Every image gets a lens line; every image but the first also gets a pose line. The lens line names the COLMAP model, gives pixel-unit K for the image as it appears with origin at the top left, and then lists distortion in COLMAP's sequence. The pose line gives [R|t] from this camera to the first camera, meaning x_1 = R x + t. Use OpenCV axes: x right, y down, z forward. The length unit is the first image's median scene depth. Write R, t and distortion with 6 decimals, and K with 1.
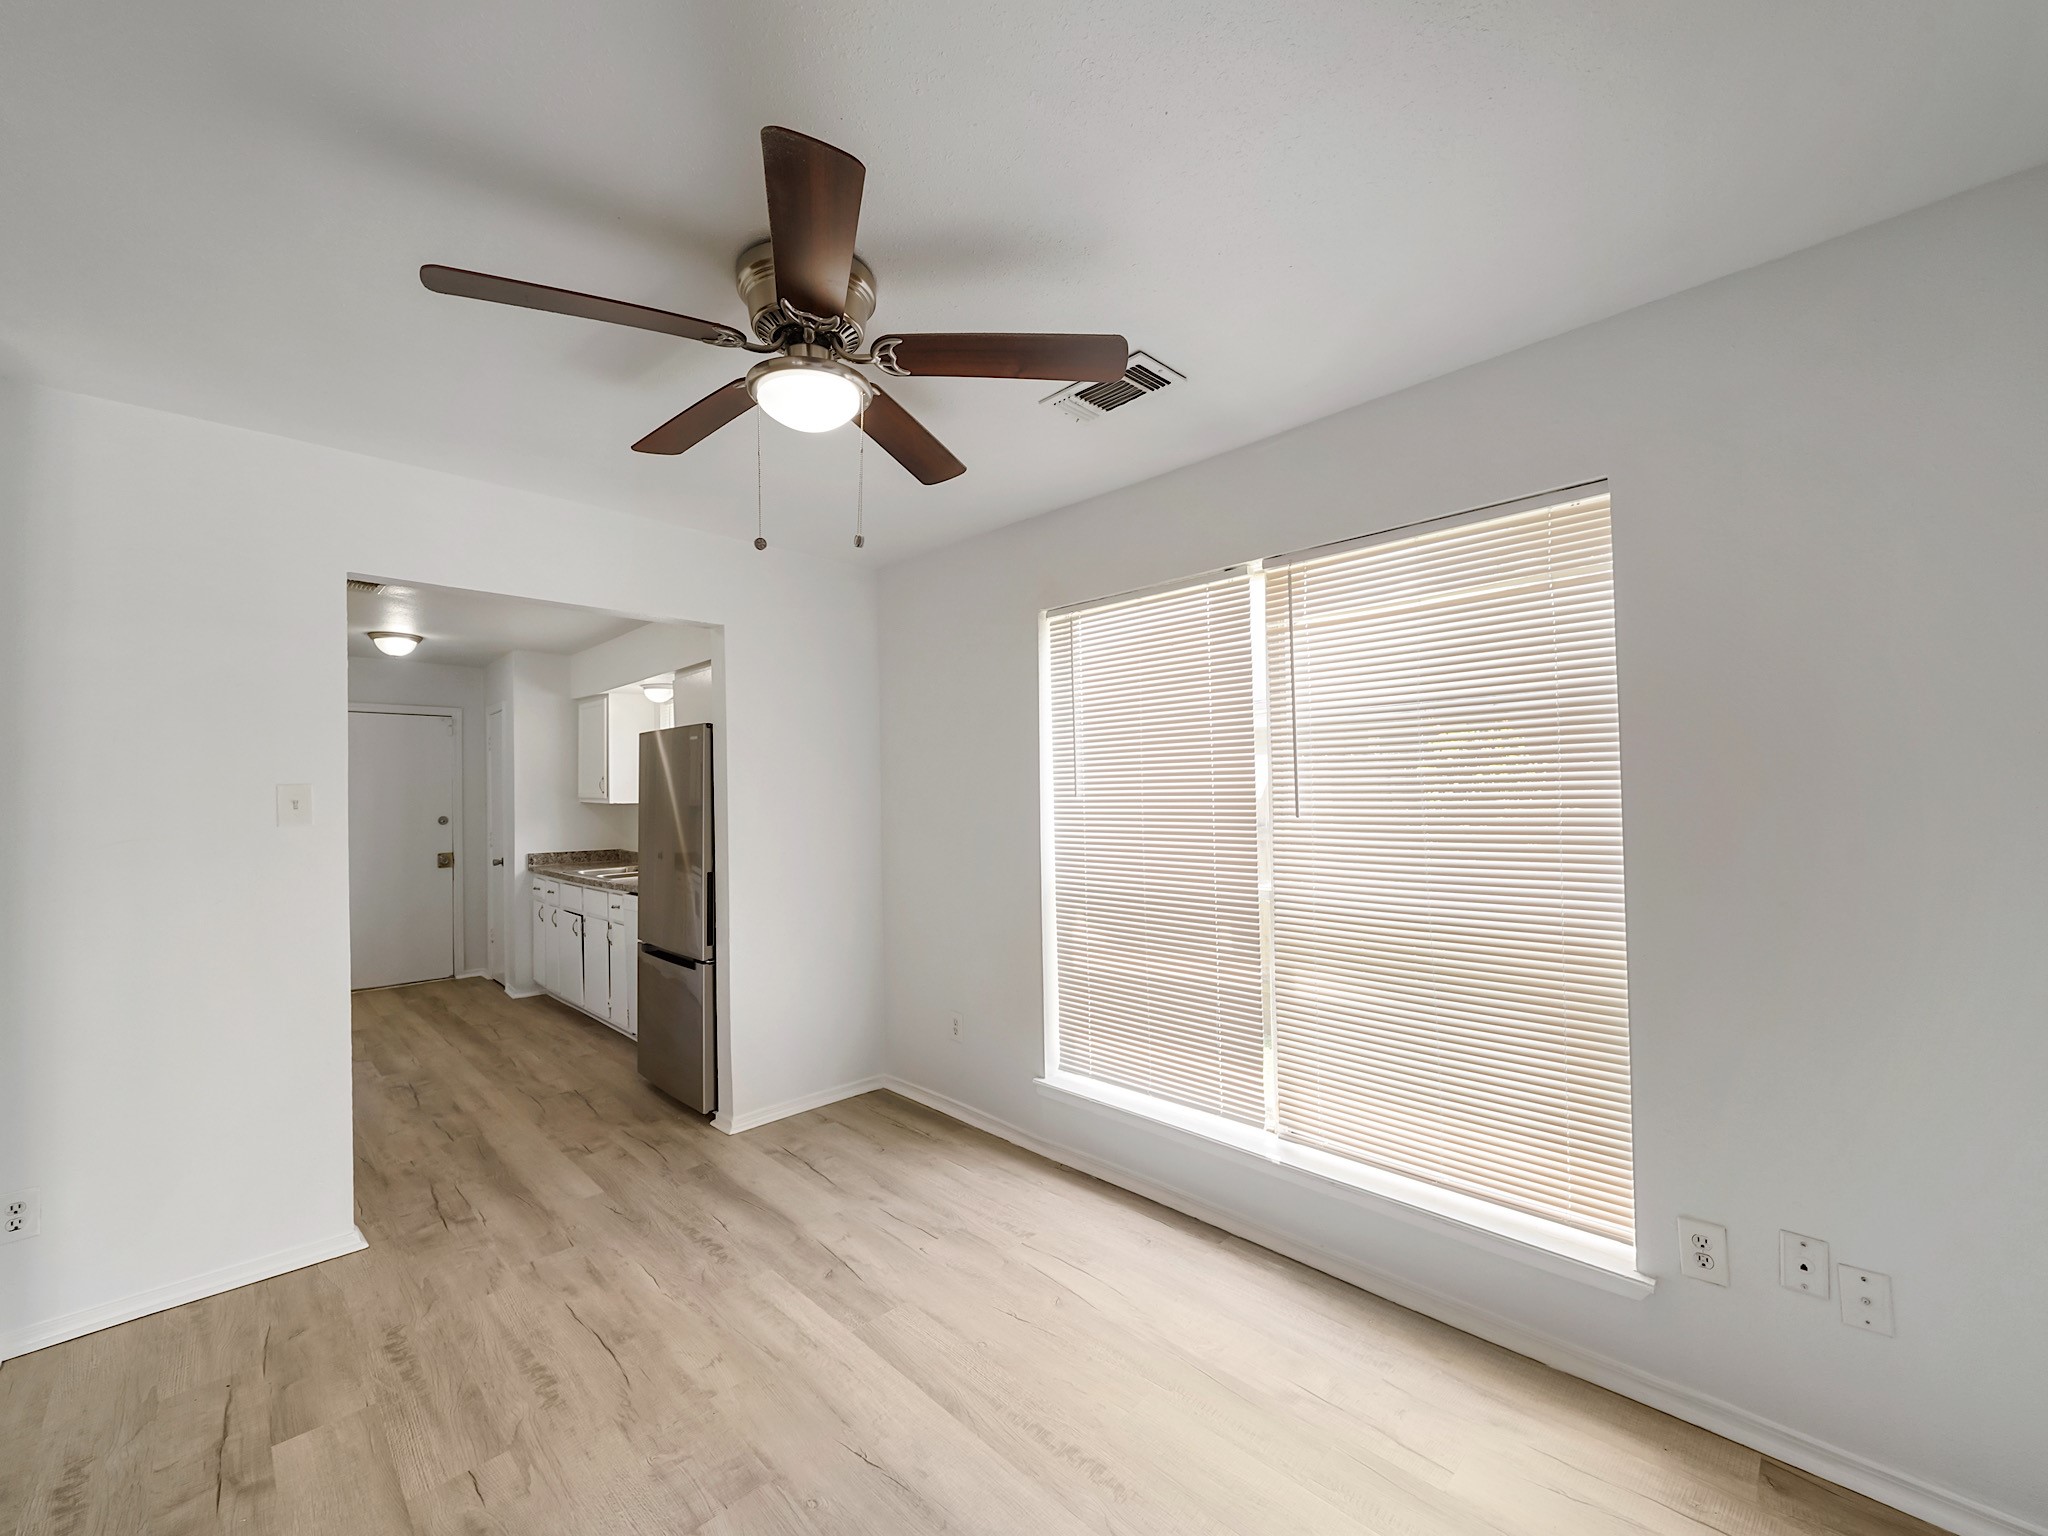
lens RADIAL K [[808.6, 0, 1006.6], [0, 808.6, 775.0], [0, 0, 1]] dist [-0.005466, -0.000064]
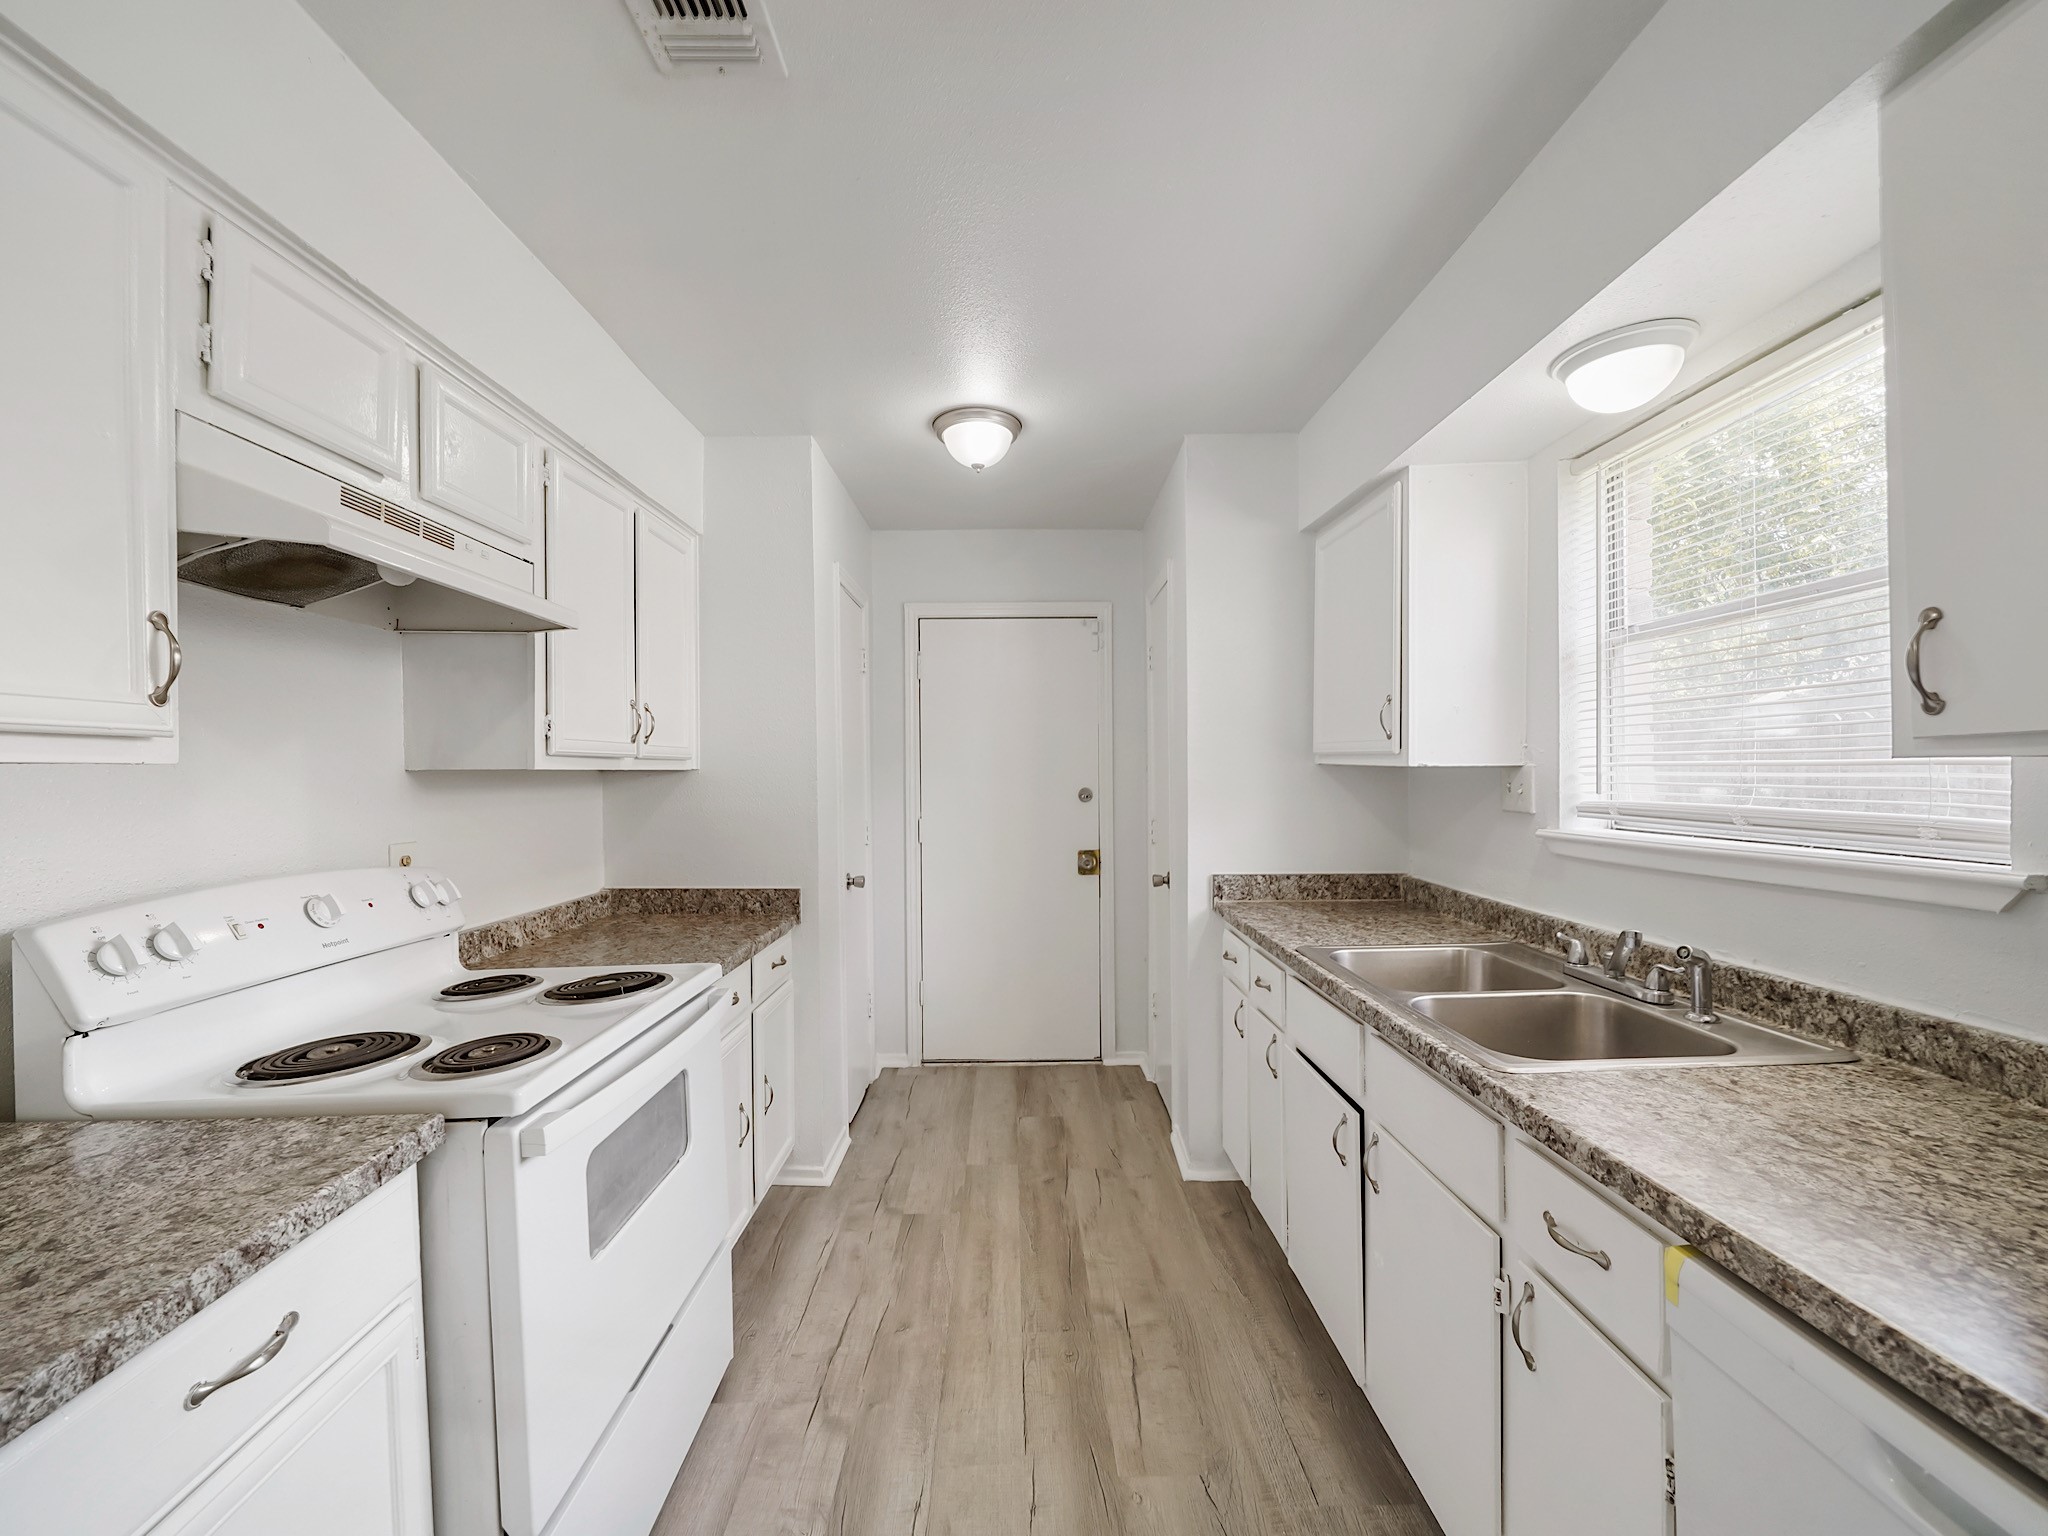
lens RADIAL K [[808.6, 0, 1035.5], [0, 808.6, 774.4], [0, 0, 1]] dist [-0.005466, -0.000064]
pose [[0.731771, 0.014383, -0.681399, -0.348550], [0.007544, 0.999545, 0.029199, 0.025686], [0.681509, -0.026507, 0.731330, 0.586929]]
